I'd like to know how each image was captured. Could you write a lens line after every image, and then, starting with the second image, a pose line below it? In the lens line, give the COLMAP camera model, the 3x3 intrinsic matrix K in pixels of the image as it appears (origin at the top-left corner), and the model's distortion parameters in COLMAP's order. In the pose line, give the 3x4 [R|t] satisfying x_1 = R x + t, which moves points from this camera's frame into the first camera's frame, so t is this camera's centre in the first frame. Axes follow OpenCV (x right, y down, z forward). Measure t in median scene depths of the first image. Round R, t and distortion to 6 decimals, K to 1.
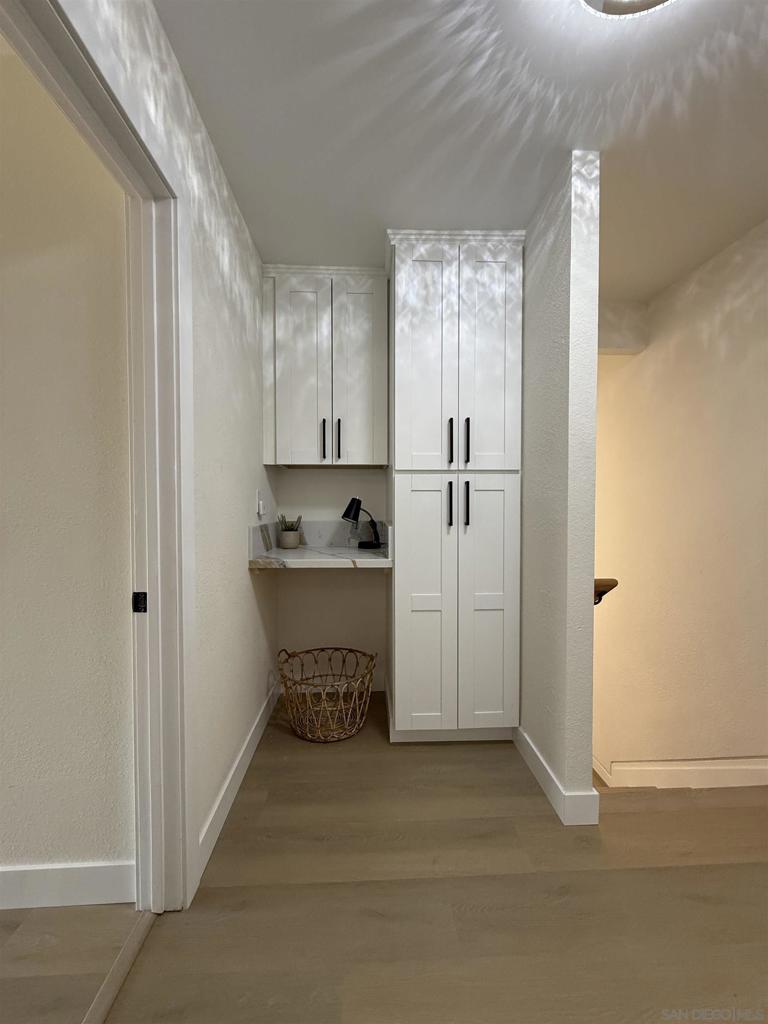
lens RADIAL K [[408.8, 0, 384.0], [0, 408.8, 512.0], [0, 0, 1]] dist [0.001092, 0.000035]
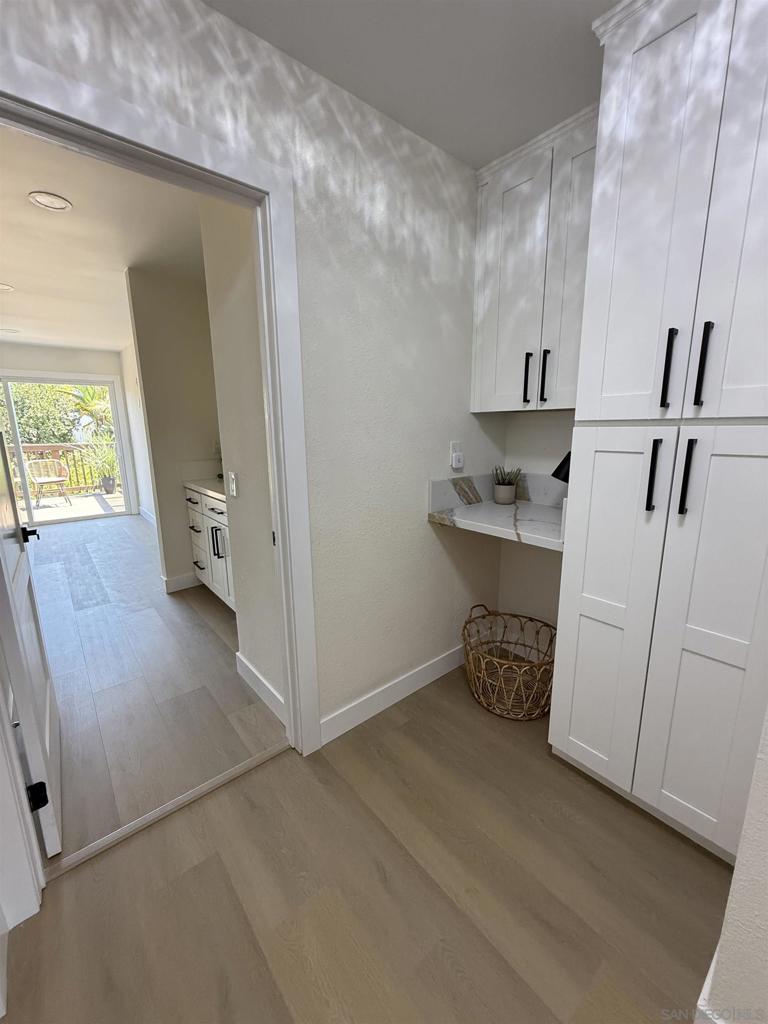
lens RADIAL K [[408.8, 0, 384.0], [0, 408.8, 512.0], [0, 0, 1]] dist [0.001092, 0.000035]
pose [[0.603169, 0.157418, -0.781925, 0.407214], [-0.011045, 0.981885, 0.189154, -0.078017], [0.797537, -0.105456, 0.593982, 0.296668]]
